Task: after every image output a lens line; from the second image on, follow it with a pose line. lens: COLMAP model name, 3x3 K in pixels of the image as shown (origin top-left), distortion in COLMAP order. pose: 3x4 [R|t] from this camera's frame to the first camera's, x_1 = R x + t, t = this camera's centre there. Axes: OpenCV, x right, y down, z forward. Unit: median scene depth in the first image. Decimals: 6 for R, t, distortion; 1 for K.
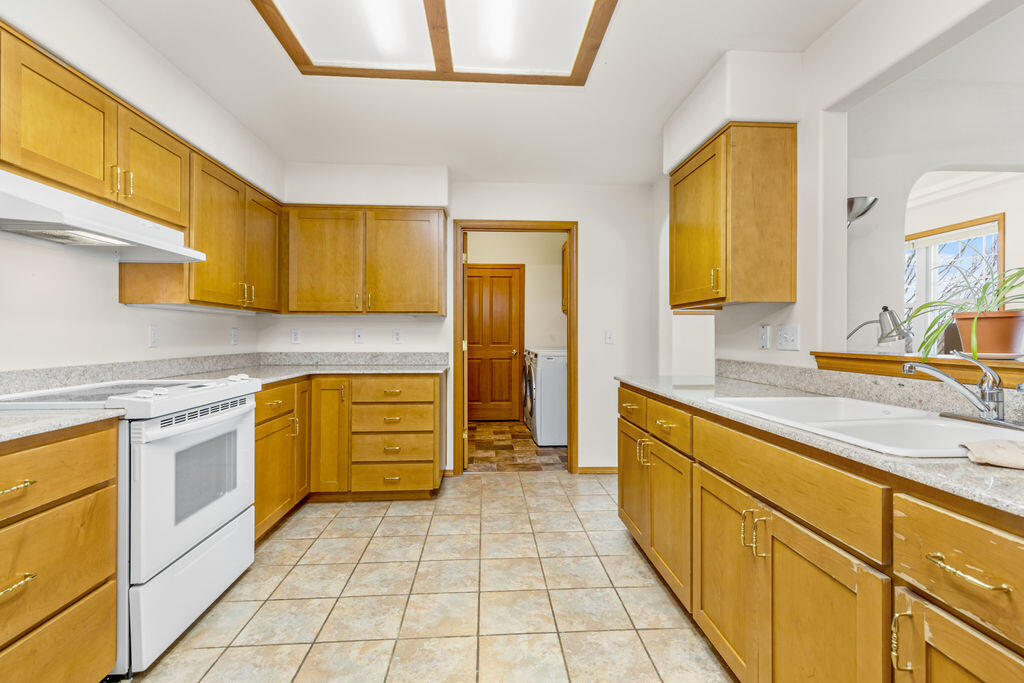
lens RADIAL K [[465.9, 0, 524.7], [0, 465.9, 334.1], [0, 0, 1]] dist [0.004472, 0.000274]
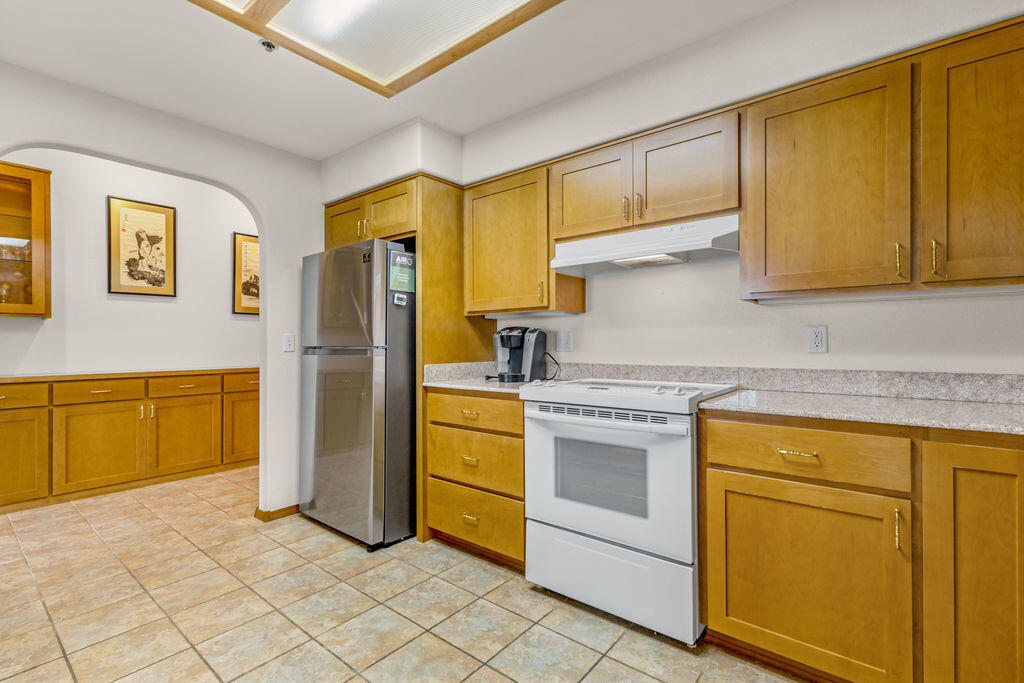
lens RADIAL K [[465.9, 0, 508.2], [0, 465.9, 339.1], [0, 0, 1]] dist [0.004472, 0.000274]
pose [[-0.690605, -0.004499, -0.723218, 0.175844], [0.005632, 0.999917, -0.011599, 0.013275], [0.723211, -0.012084, -0.690522, 1.476961]]
